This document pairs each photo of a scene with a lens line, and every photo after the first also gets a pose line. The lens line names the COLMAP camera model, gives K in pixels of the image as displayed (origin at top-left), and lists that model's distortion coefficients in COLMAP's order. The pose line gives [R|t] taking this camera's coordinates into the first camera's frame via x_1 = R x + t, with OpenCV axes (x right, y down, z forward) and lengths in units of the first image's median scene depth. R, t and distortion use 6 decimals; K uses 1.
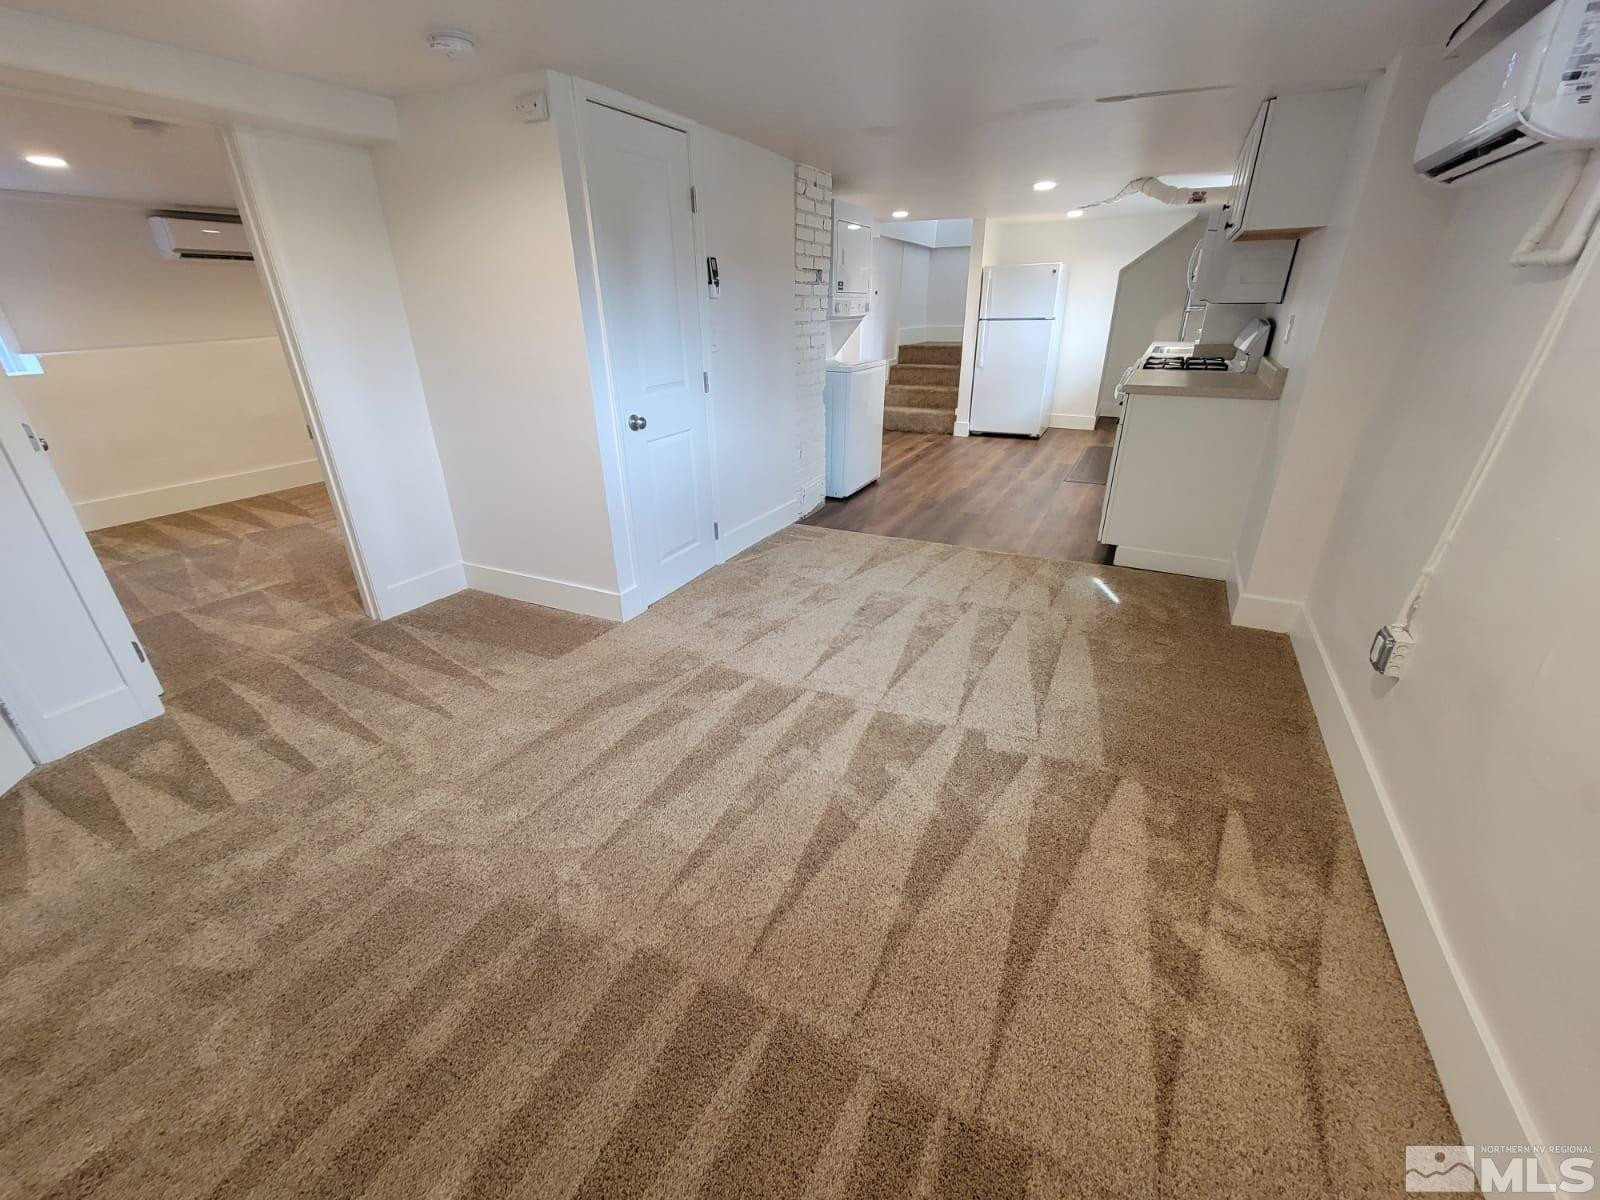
lens RADIAL K [[655.9, 0, 792.2], [0, 655.9, 607.8], [0, 0, 1]] dist [-0.008053, -0.000024]
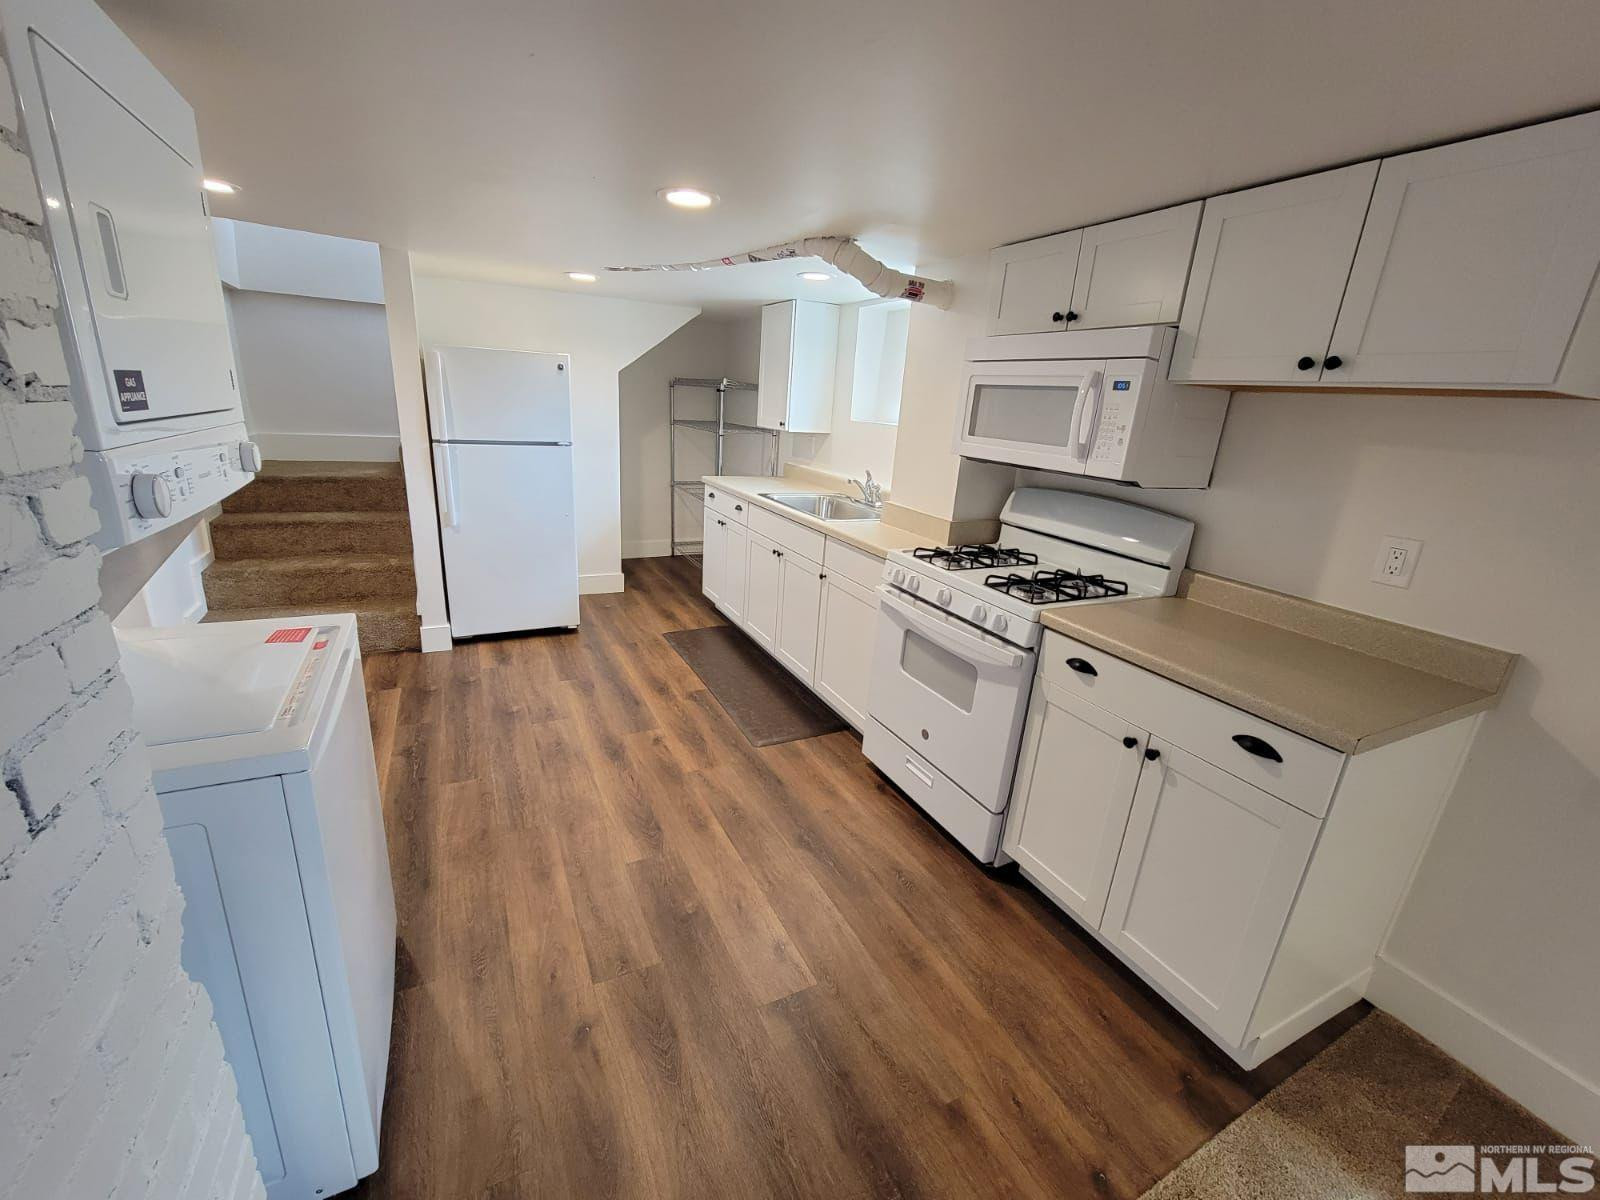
lens RADIAL K [[655.9, 0, 792.2], [0, 655.9, 607.8], [0, 0, 1]] dist [-0.008053, -0.000024]
pose [[0.578685, -0.194905, 0.791919, 0.030177], [0.276272, 0.960460, 0.034503, -0.554246], [-0.767331, 0.198819, 0.609651, 1.076284]]
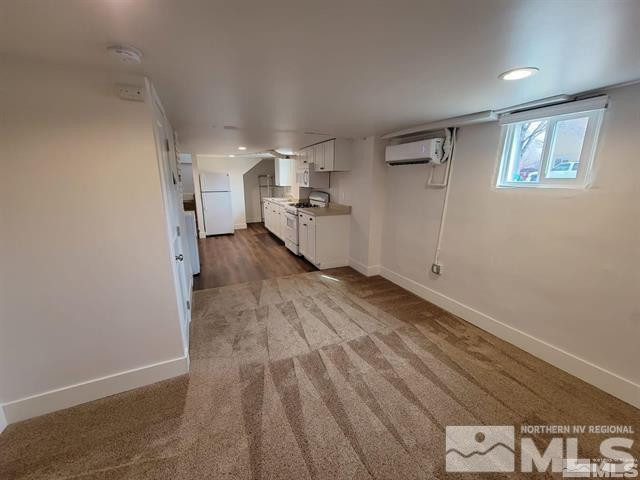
lens RADIAL K [[262.4, 0, 316.9], [0, 262.4, 243.1], [0, 0, 1]] dist [-0.008053, -0.000024]
pose [[0.623220, -0.169640, 0.763426, -0.503073], [0.320837, 0.945719, -0.051767, -0.149961], [-0.713204, 0.277197, 0.643818, 0.237610]]
